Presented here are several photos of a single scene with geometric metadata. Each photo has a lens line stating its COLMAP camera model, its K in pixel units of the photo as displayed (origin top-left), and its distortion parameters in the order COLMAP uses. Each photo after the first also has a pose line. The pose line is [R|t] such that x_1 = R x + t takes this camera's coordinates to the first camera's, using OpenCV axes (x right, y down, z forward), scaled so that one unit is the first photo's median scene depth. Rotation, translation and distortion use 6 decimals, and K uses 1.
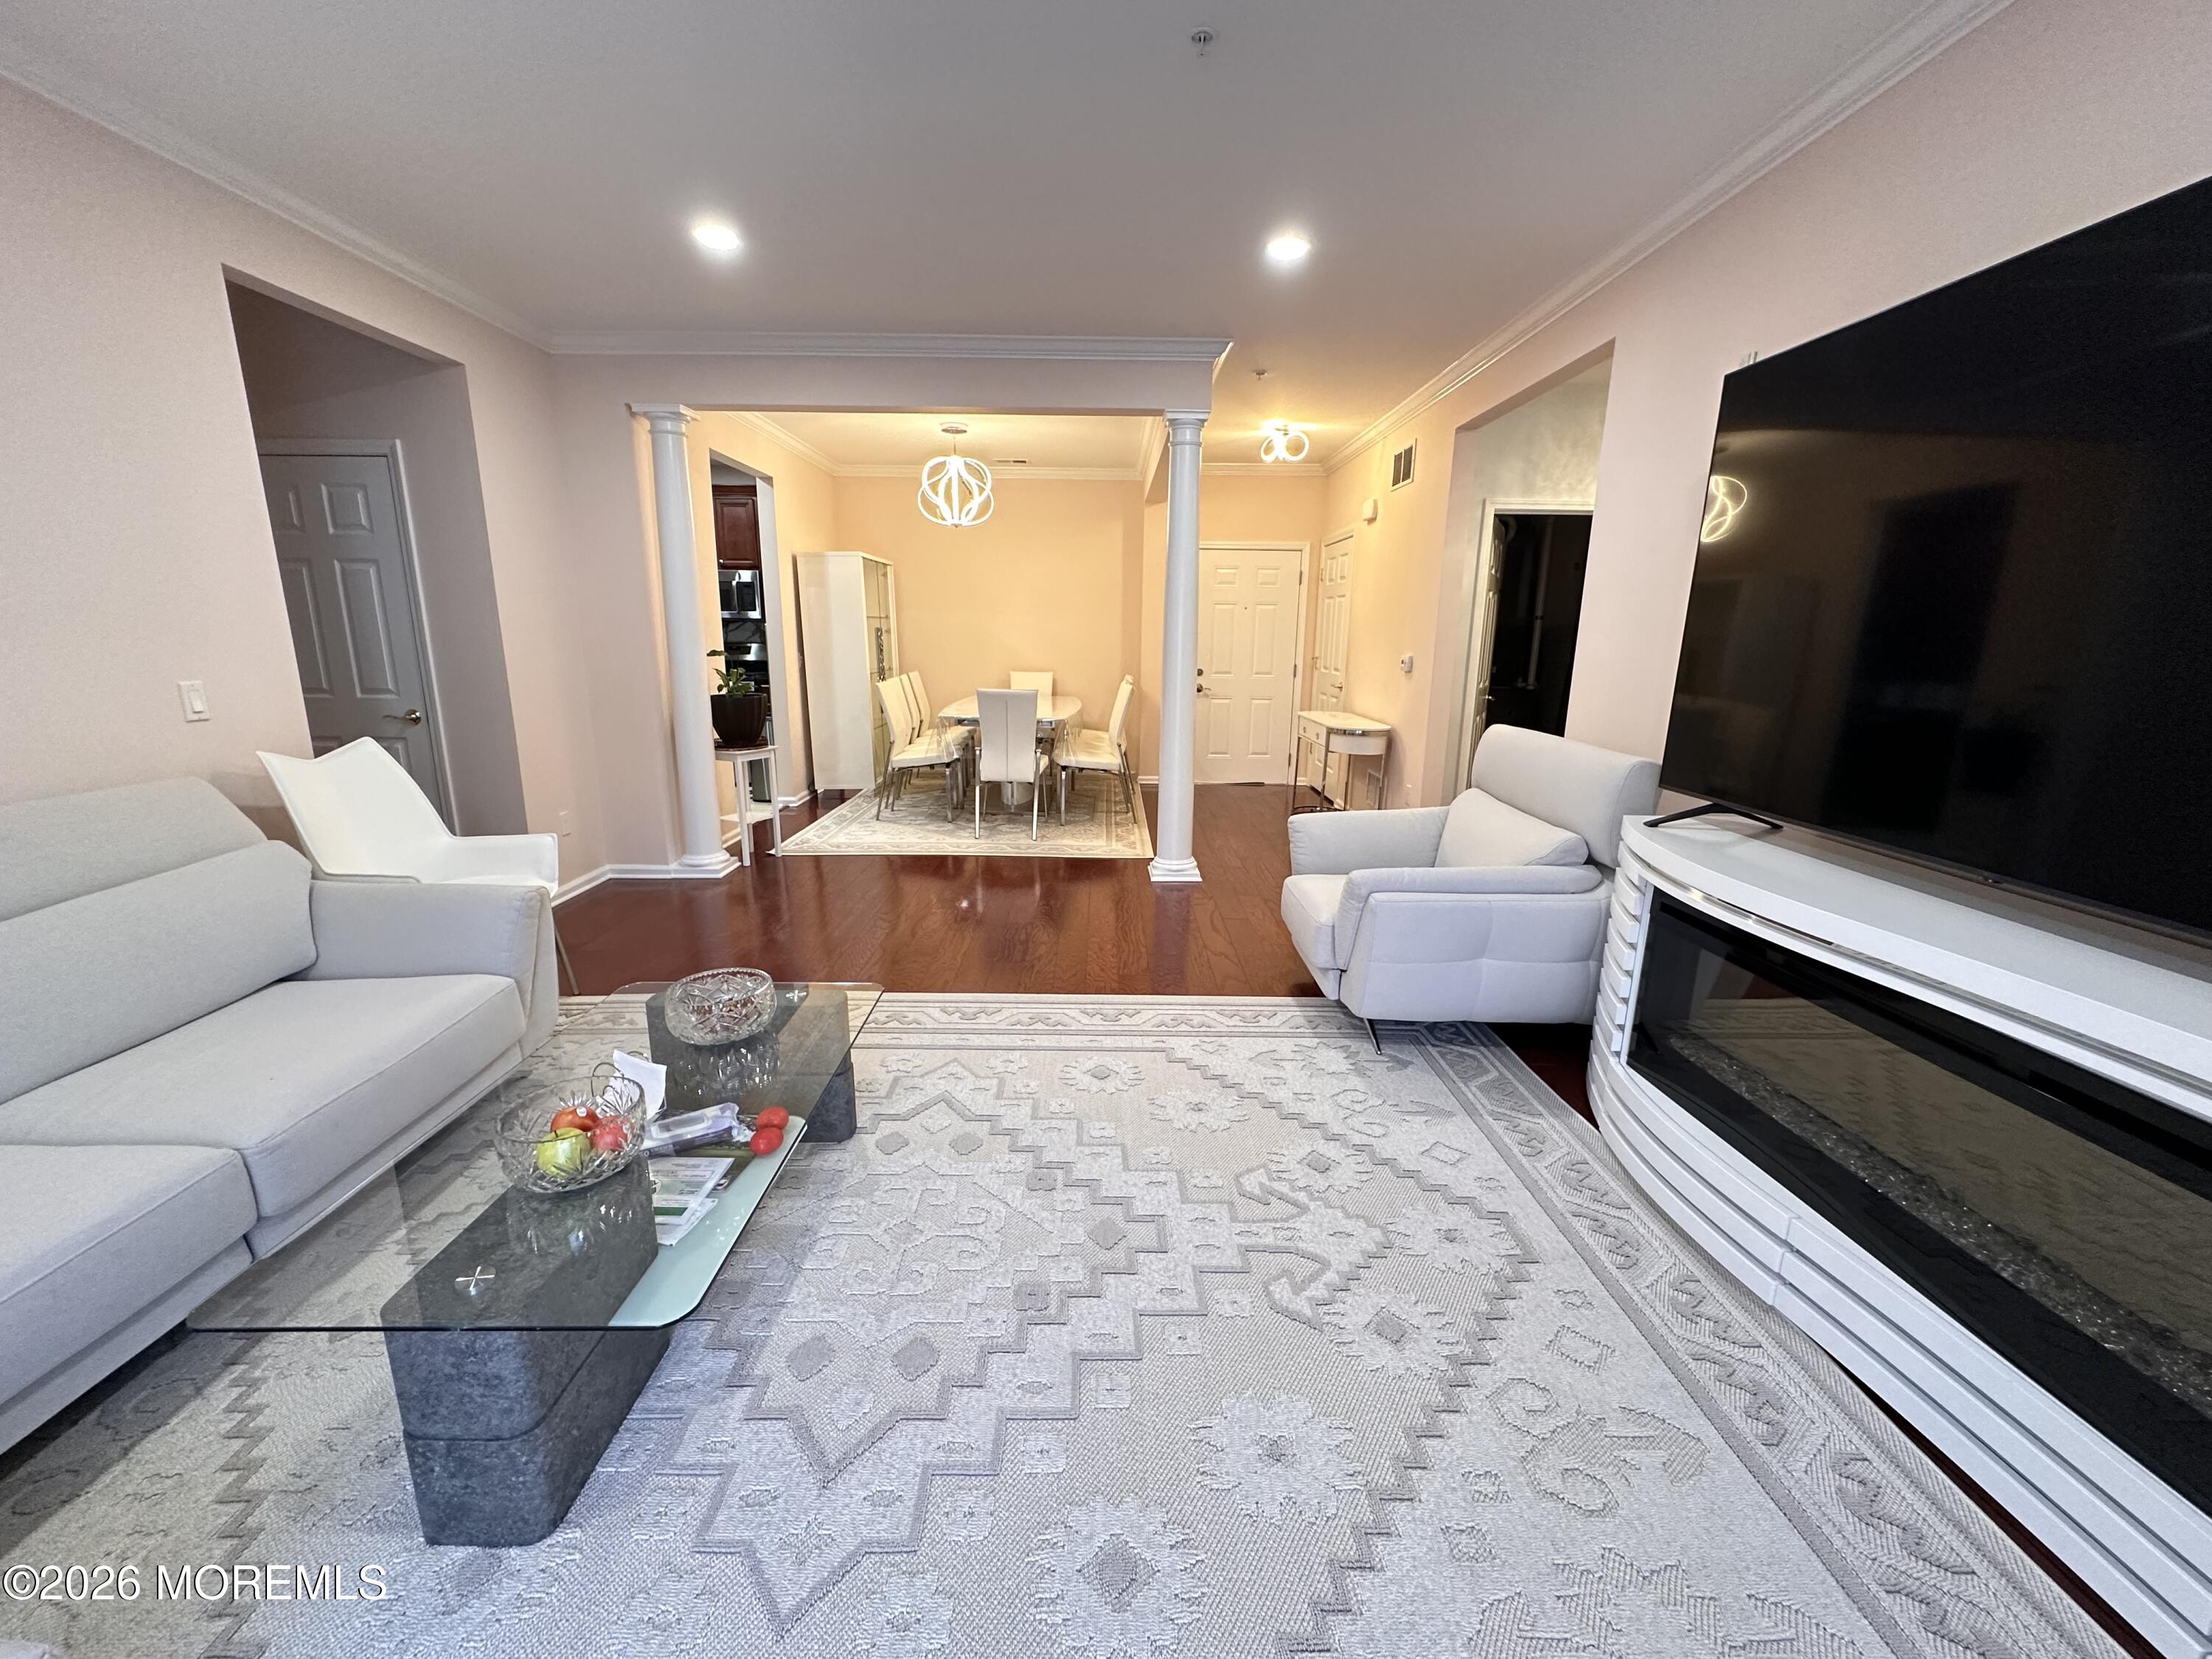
lens RADIAL K [[879.5, 0, 1106.9], [0, 879.5, 821.6], [0, 0, 1]] dist [-0.001421, 0.000878]
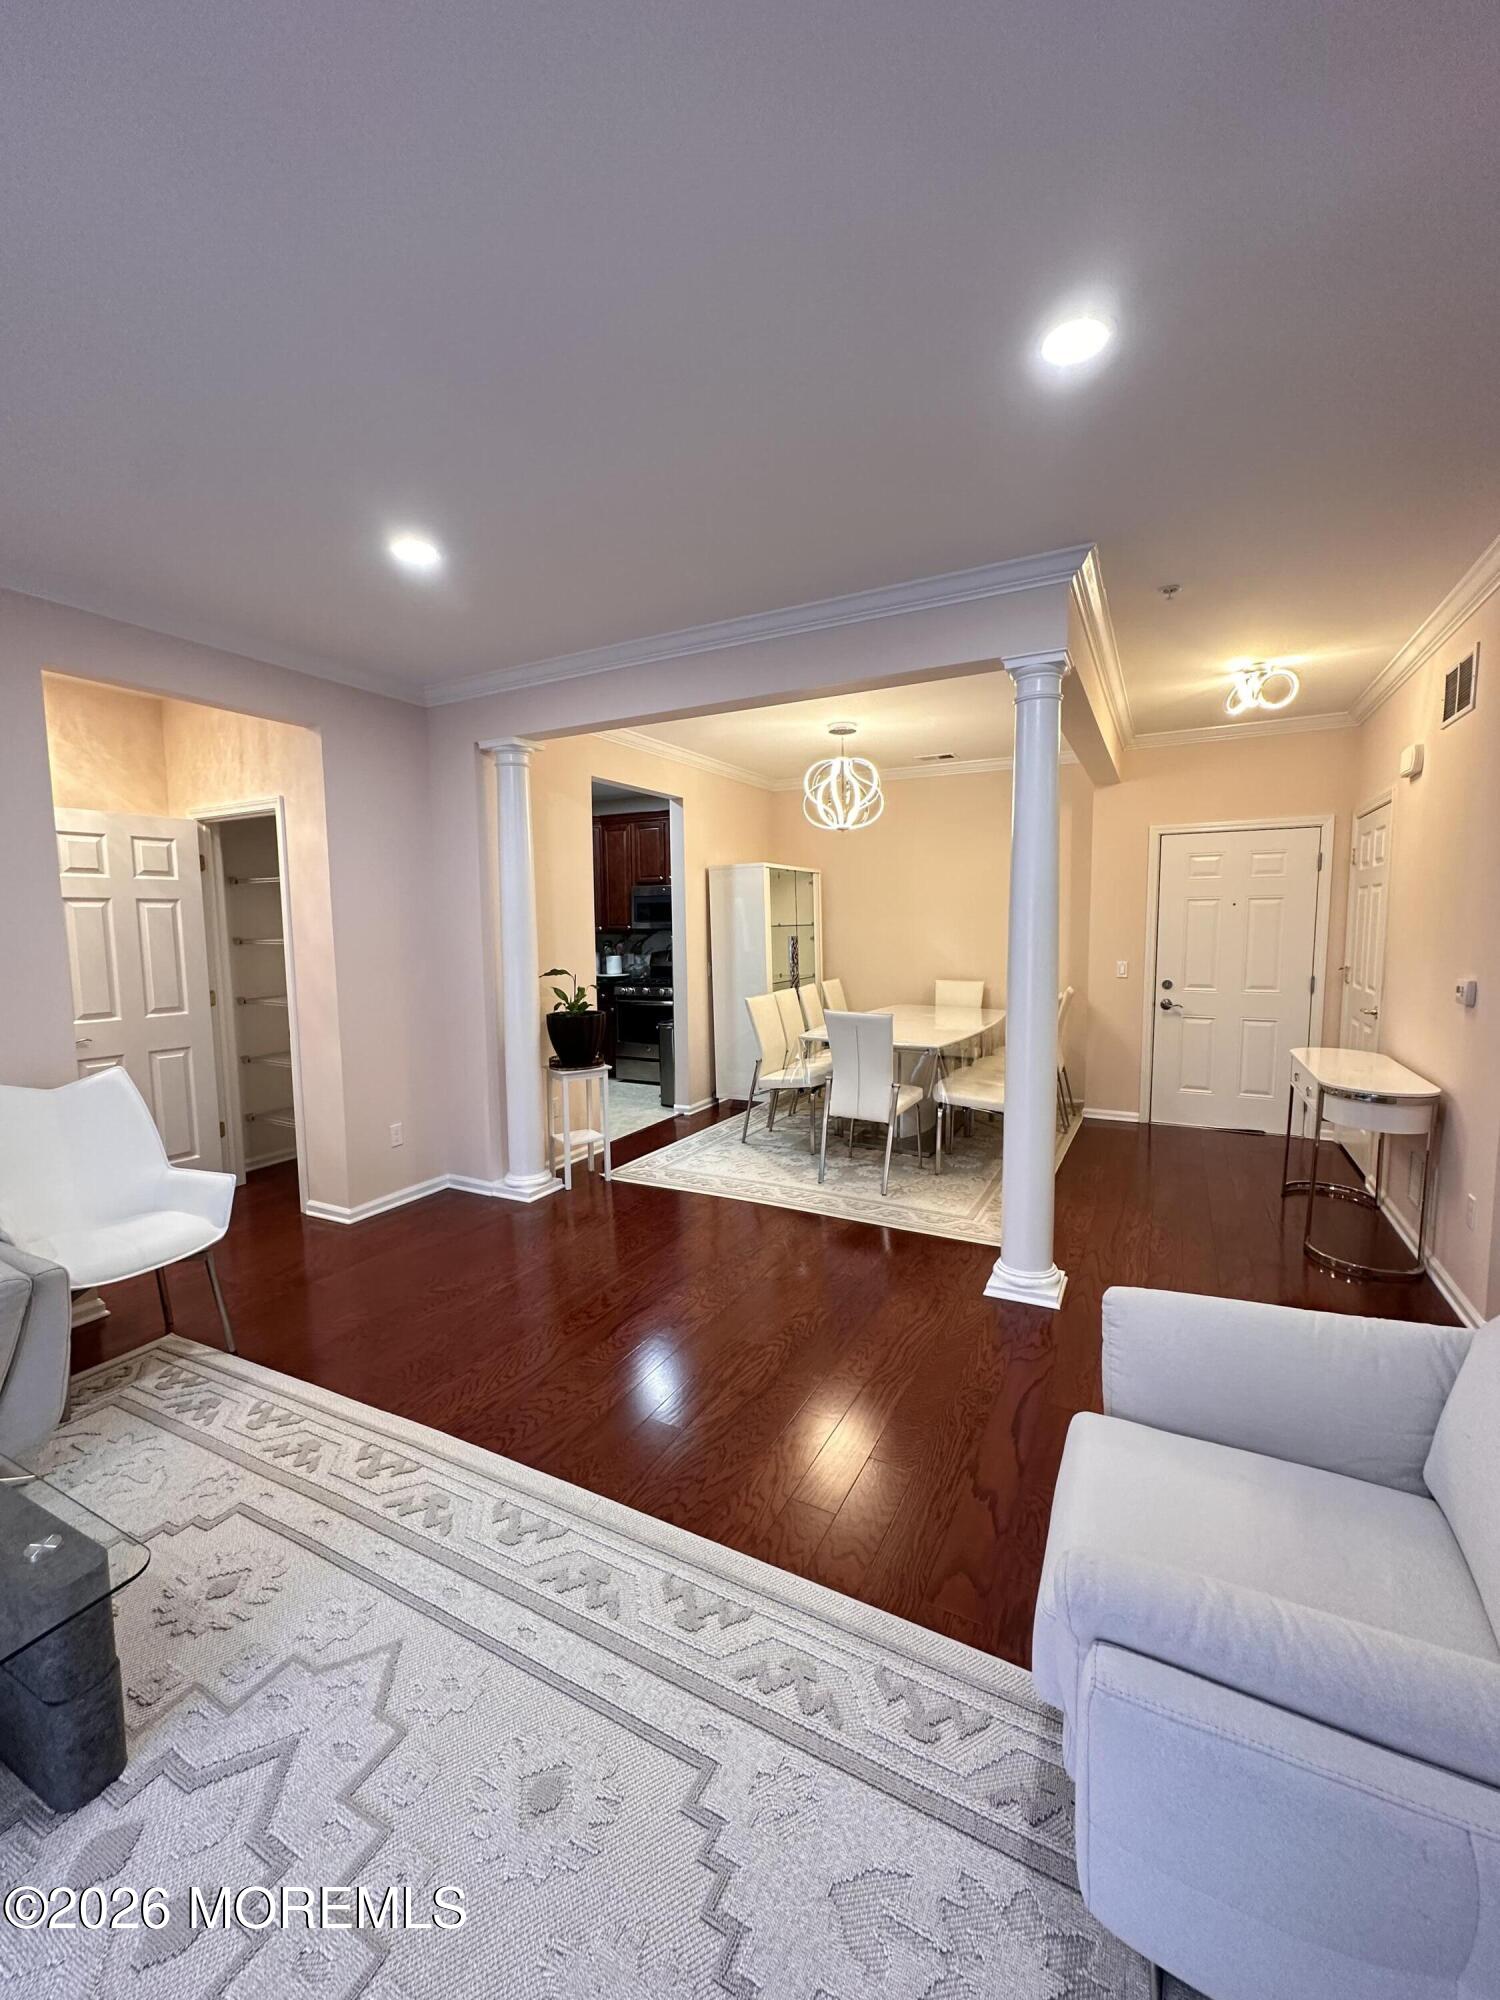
lens RADIAL K [[795.2, 0, 754.2], [0, 795.2, 995.0], [0, 0, 1]] dist [-0.001421, 0.000878]
pose [[0.882124, 0.021967, -0.470505, 0.158889], [-0.079702, 0.991469, -0.103139, -0.079046], [0.464226, 0.128482, 0.876349, 0.274852]]
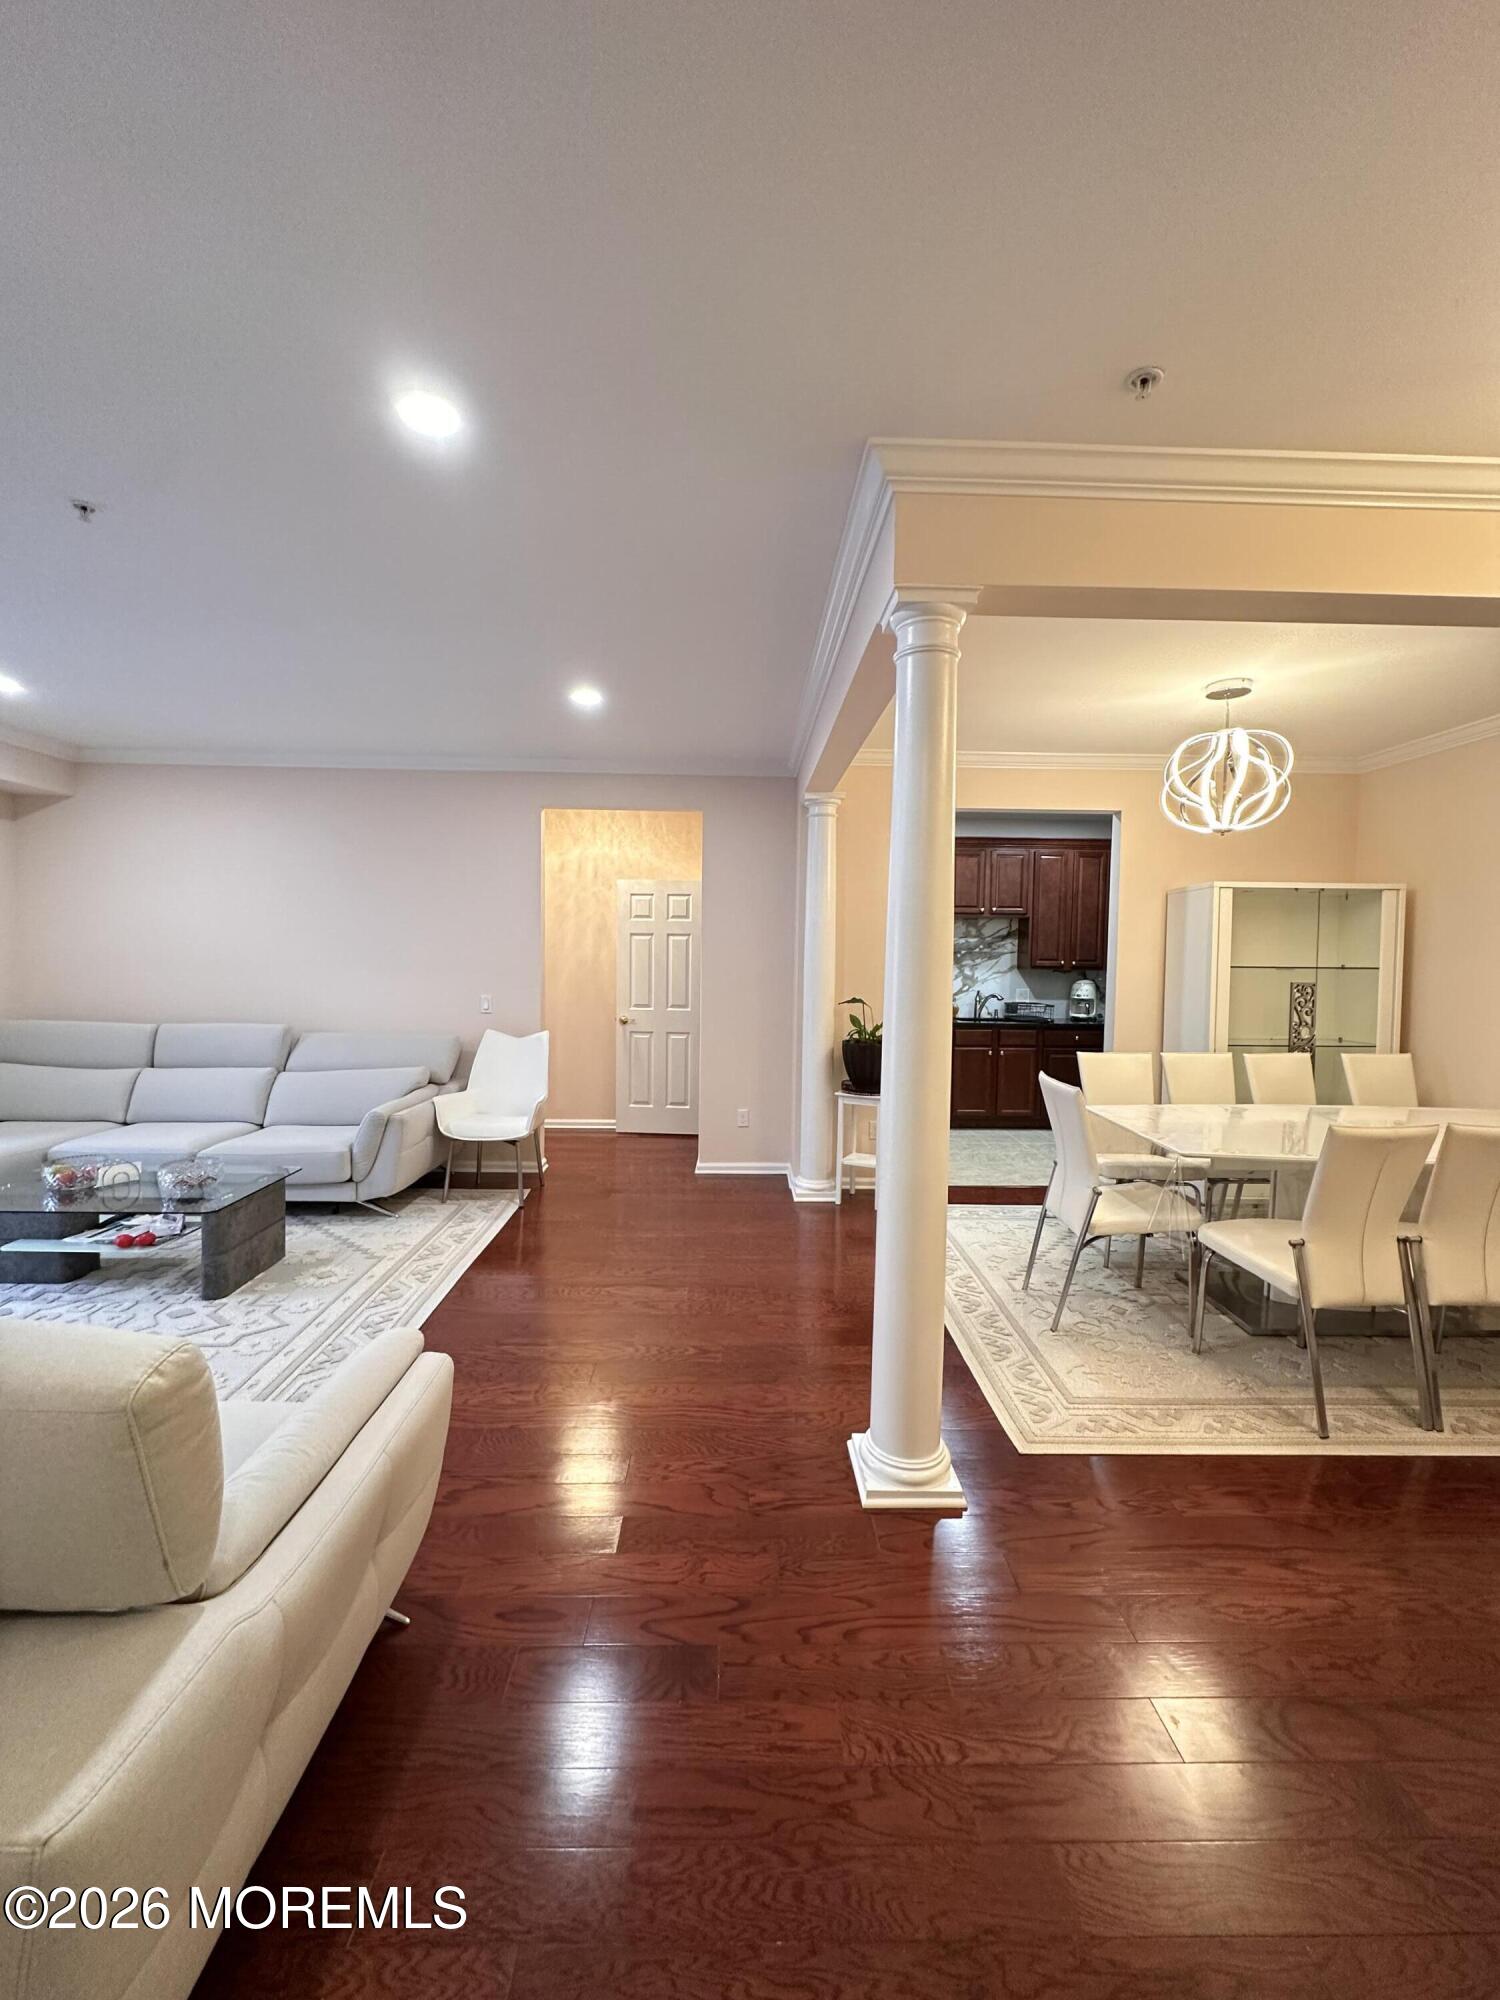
lens RADIAL K [[795.2, 0, 753.2], [0, 795.2, 995.3], [0, 0, 1]] dist [-0.001421, 0.000878]
pose [[0.016436, 0.044773, -0.998862, 0.462184], [-0.223373, 0.973913, 0.039979, -0.183597], [0.974594, 0.222462, 0.026008, 0.750197]]
